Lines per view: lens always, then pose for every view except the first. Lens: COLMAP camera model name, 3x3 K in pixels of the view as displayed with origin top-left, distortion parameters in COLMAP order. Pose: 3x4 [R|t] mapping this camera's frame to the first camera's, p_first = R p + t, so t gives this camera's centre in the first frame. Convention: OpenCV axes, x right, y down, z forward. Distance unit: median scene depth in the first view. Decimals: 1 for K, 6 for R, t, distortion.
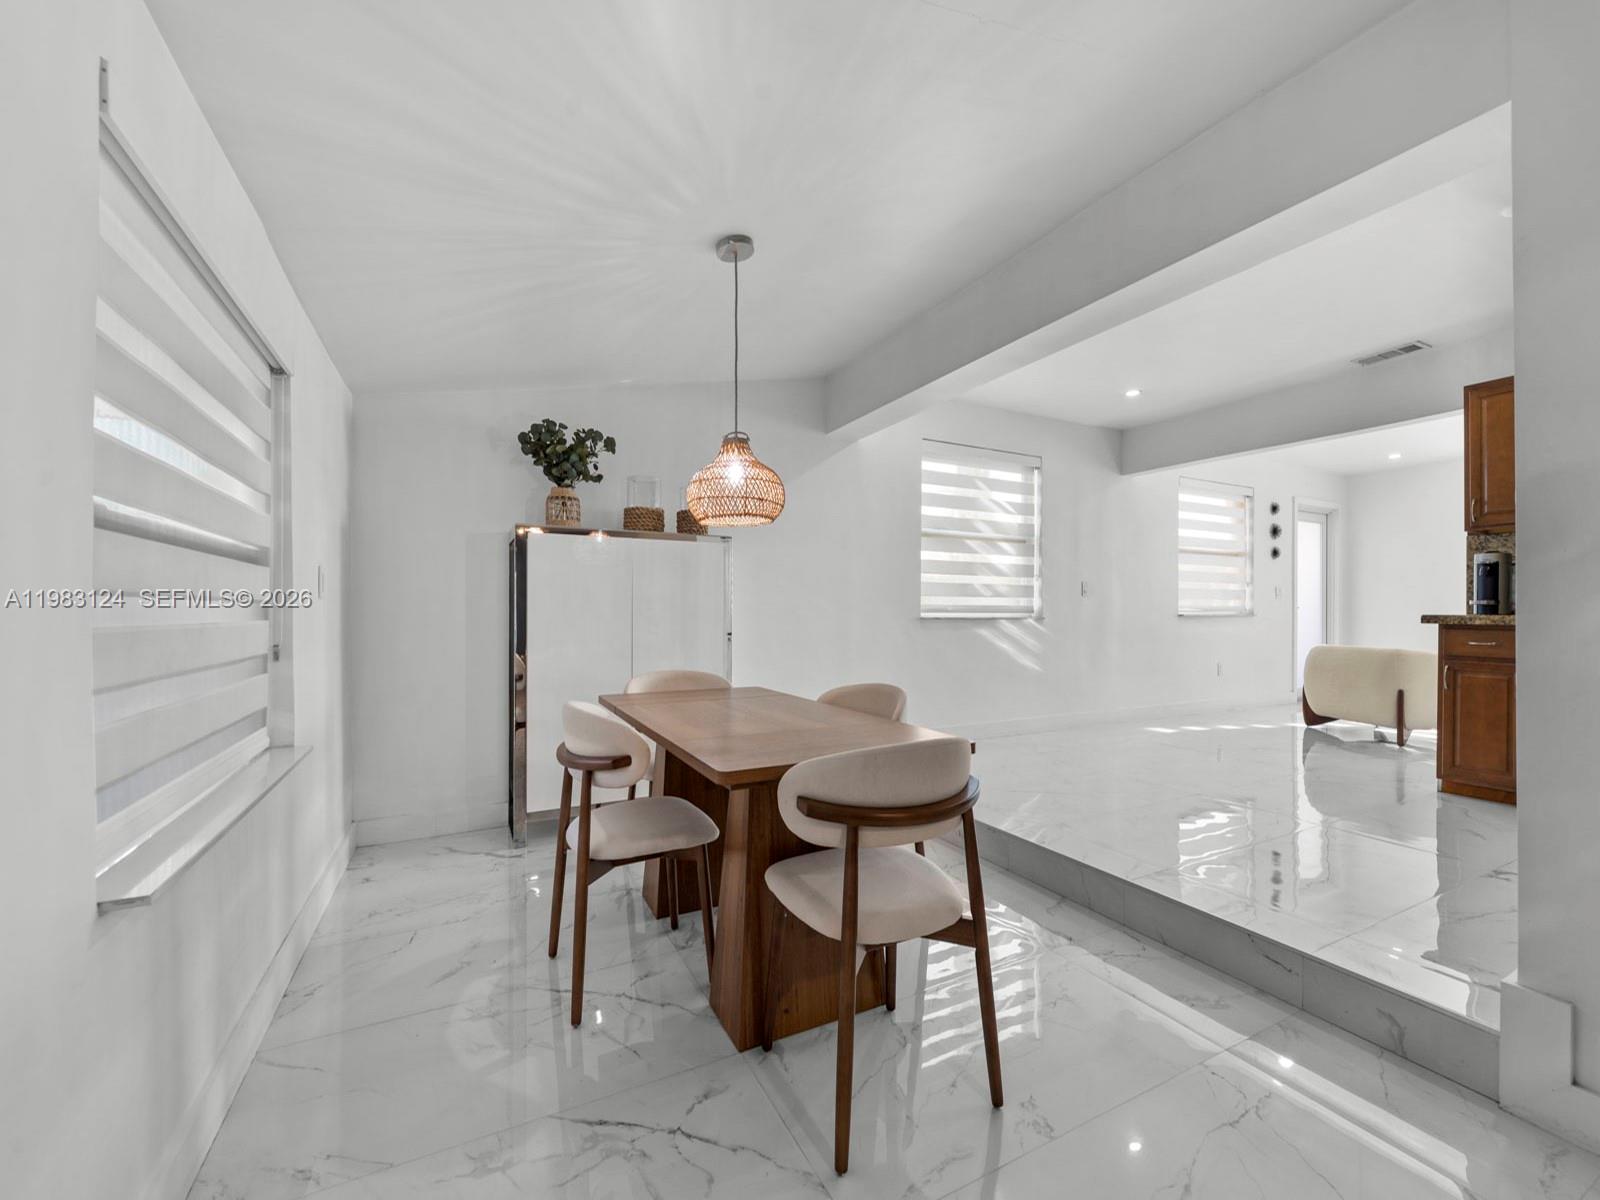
lens RADIAL K [[648.2, 0, 798.4], [0, 648.2, 607.3], [0, 0, 1]] dist [0.002842, -0.000323]
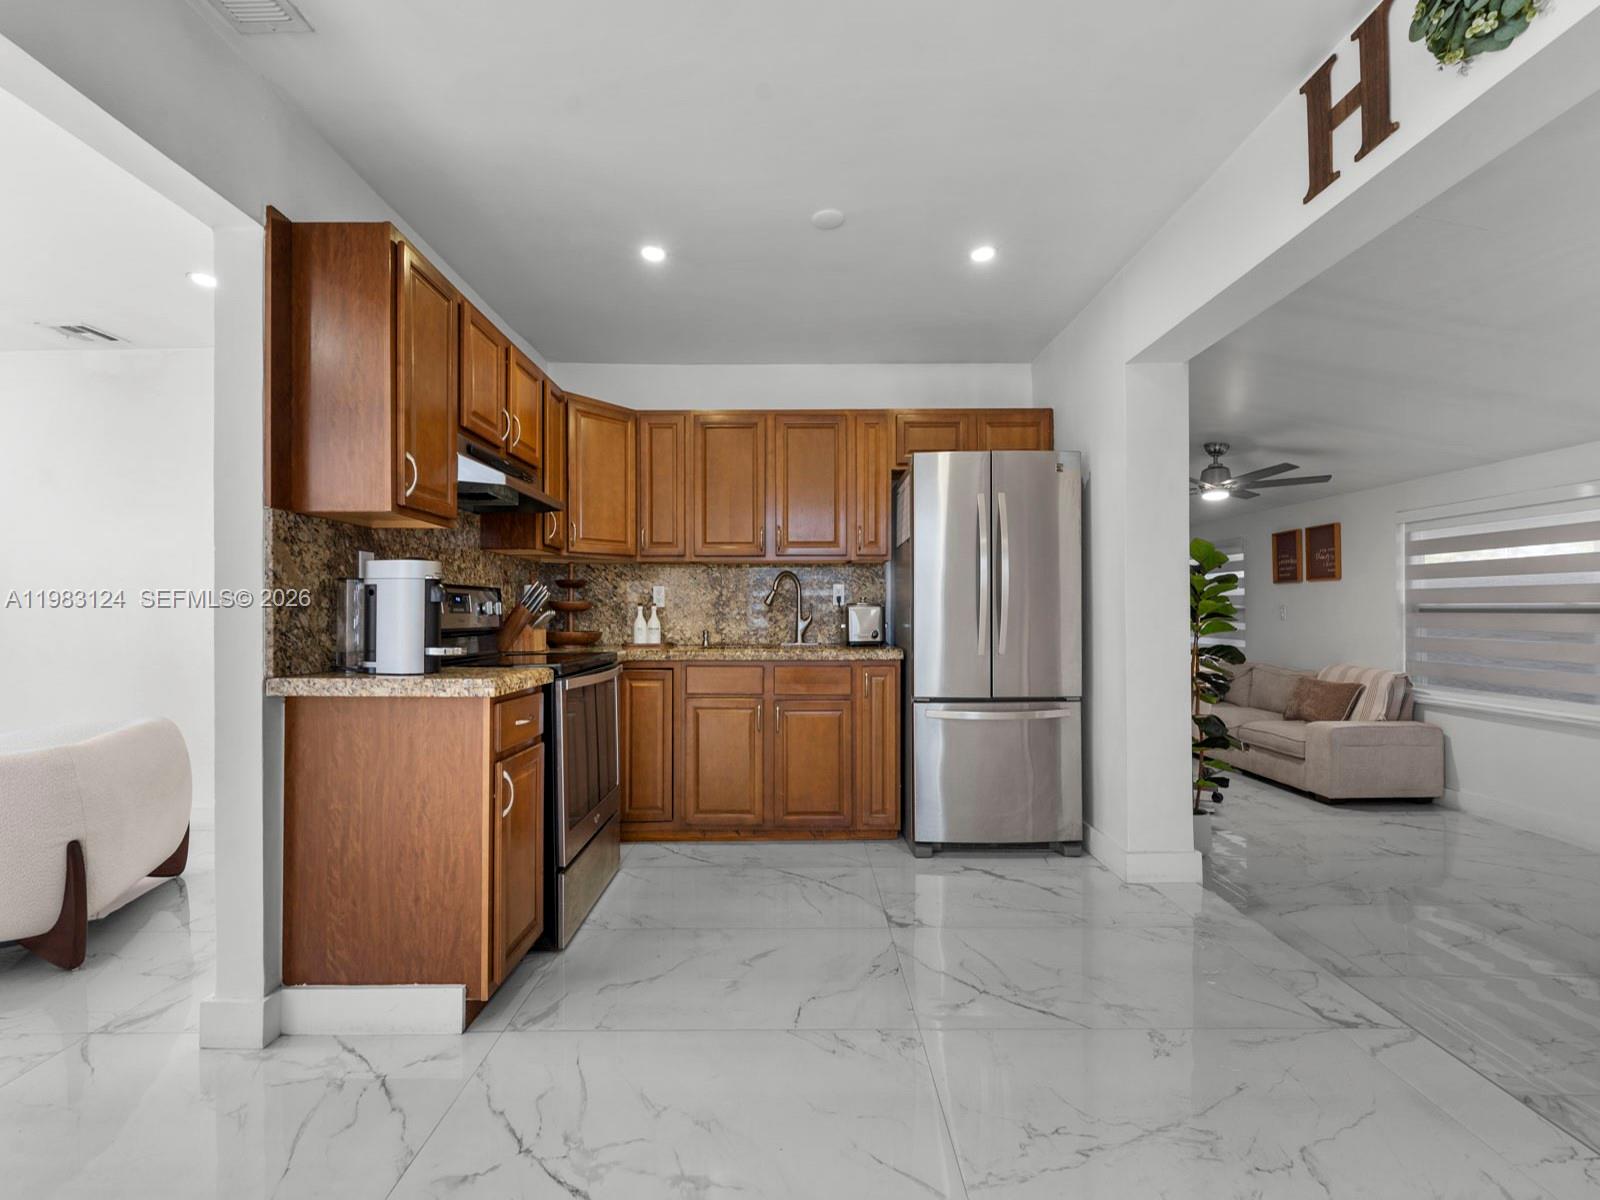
lens RADIAL K [[648.2, 0, 798.1], [0, 648.2, 605.3], [0, 0, 1]] dist [0.002842, -0.000323]
pose [[-0.890988, 0.006021, 0.453988, -0.990342], [0.003030, 0.999969, -0.007316, 0.006517], [-0.454017, -0.005143, -0.890978, 1.675712]]
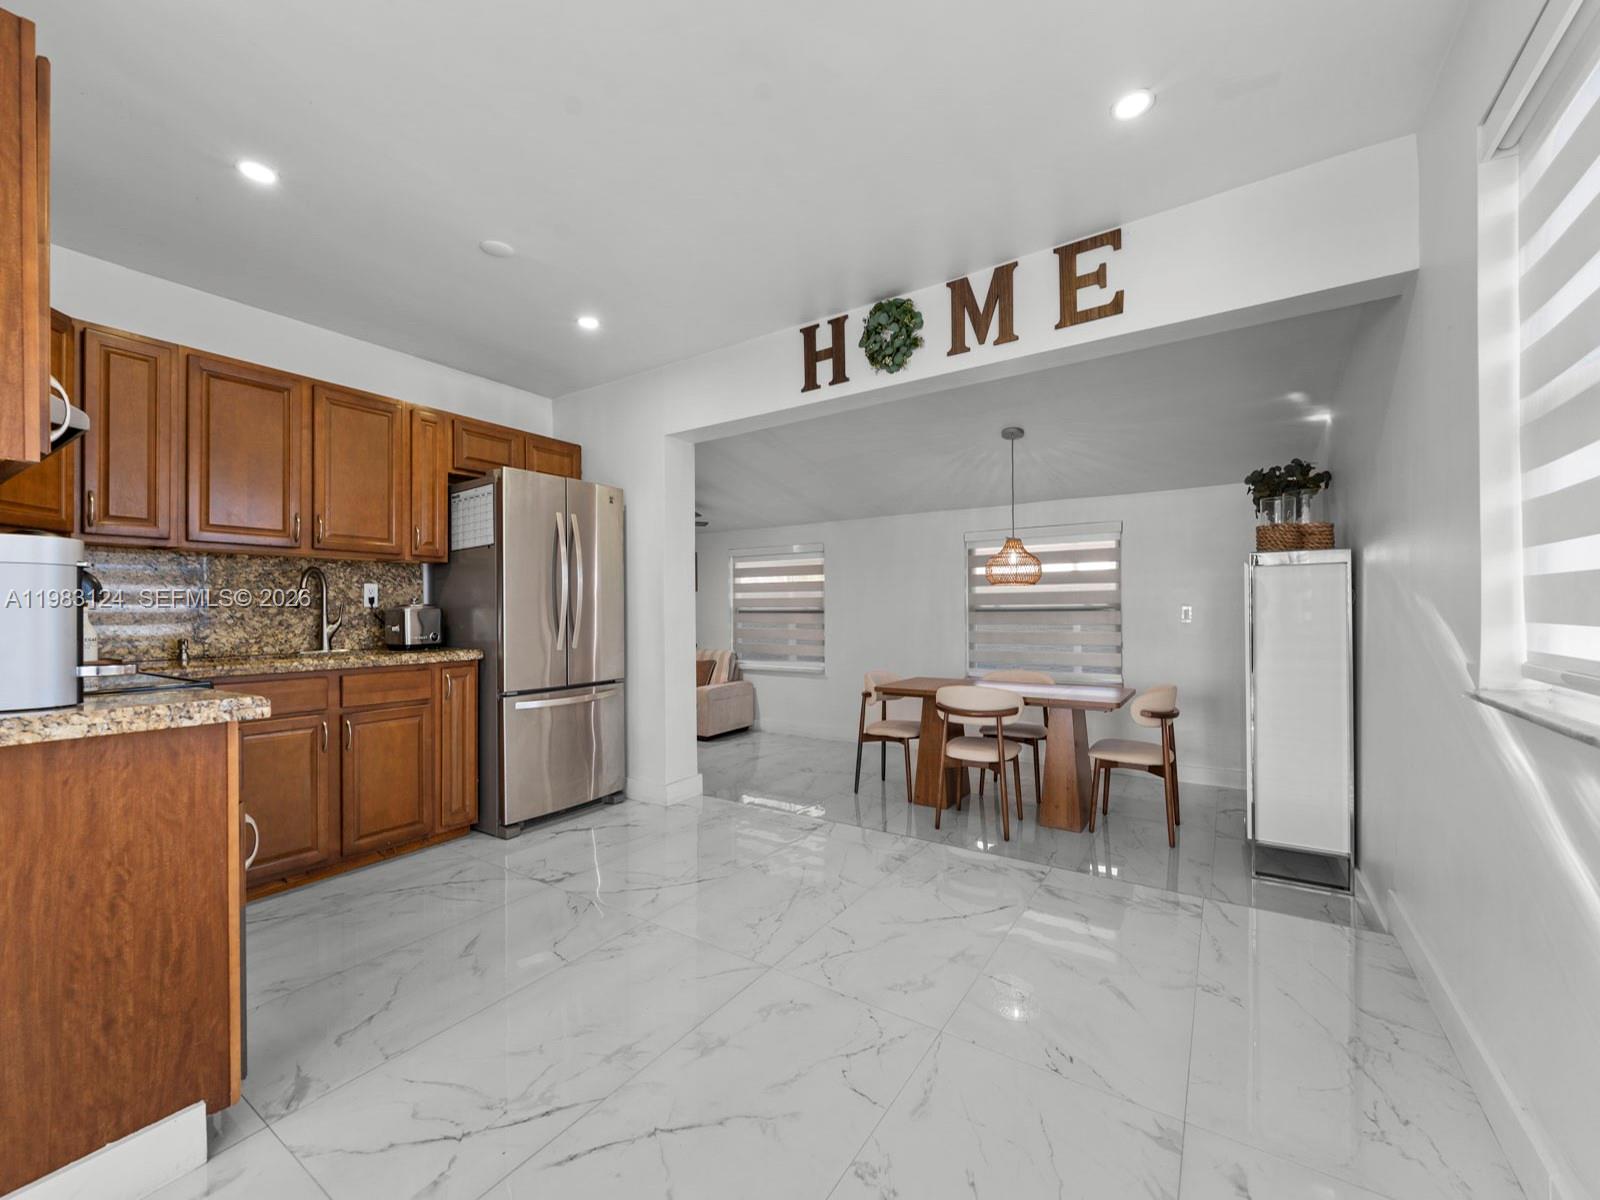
lens RADIAL K [[648.2, 0, 793.8], [0, 648.2, 602.2], [0, 0, 1]] dist [0.002842, -0.000323]
pose [[-0.872344, -0.002809, -0.488885, -0.142678], [0.003860, 0.999913, -0.012633, 0.006349], [0.488878, -0.012908, -0.872257, 2.119117]]
